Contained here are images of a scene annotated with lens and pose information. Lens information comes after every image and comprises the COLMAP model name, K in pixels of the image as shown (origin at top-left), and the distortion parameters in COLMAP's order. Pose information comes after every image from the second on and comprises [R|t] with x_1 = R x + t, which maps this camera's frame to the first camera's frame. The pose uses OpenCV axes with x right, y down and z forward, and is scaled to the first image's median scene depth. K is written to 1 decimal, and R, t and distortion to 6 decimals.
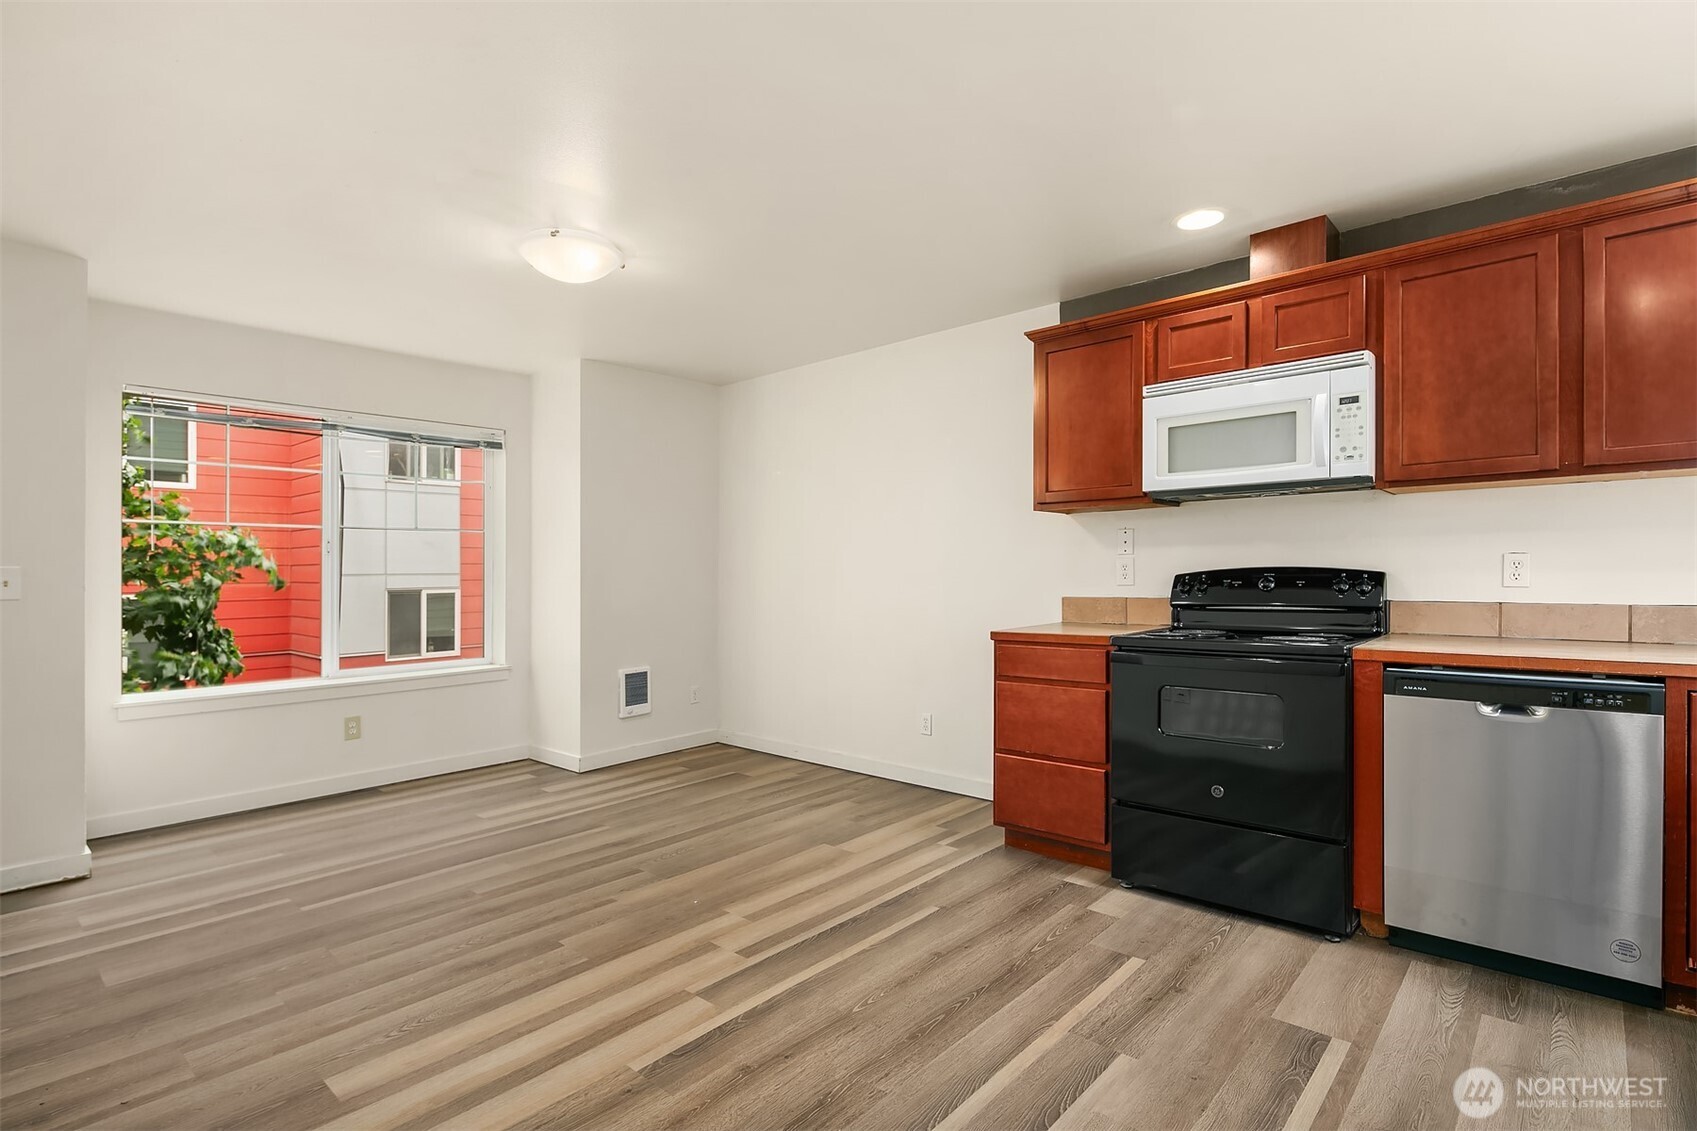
lens RADIAL K [[821.3, 0, 851.6], [0, 821.3, 563.9], [0, 0, 1]] dist [-0.001122, -0.000946]
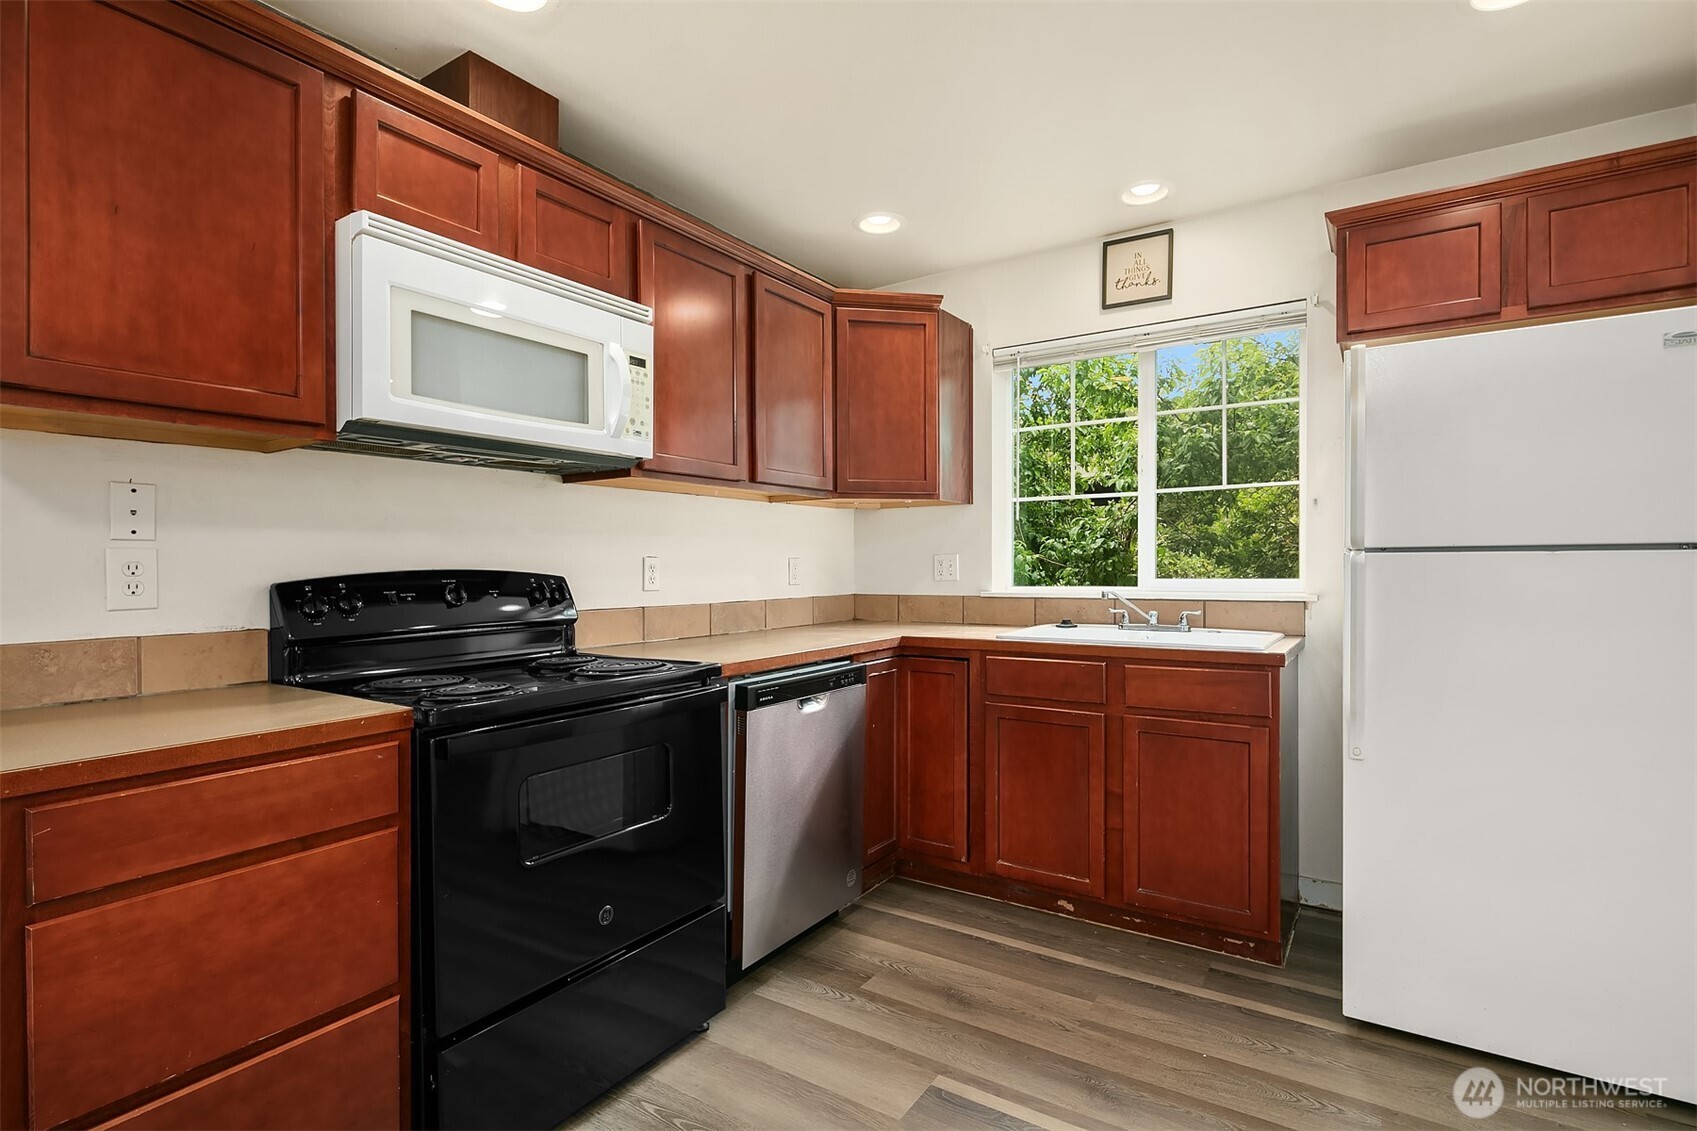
lens RADIAL K [[821.3, 0, 852.3], [0, 821.3, 579.2], [0, 0, 1]] dist [-0.001122, -0.000946]
pose [[-0.151024, -0.002373, 0.988527, -0.204818], [0.000904, 0.999996, 0.002538, 0.011038], [-0.988530, 0.001277, -0.151022, 0.843984]]
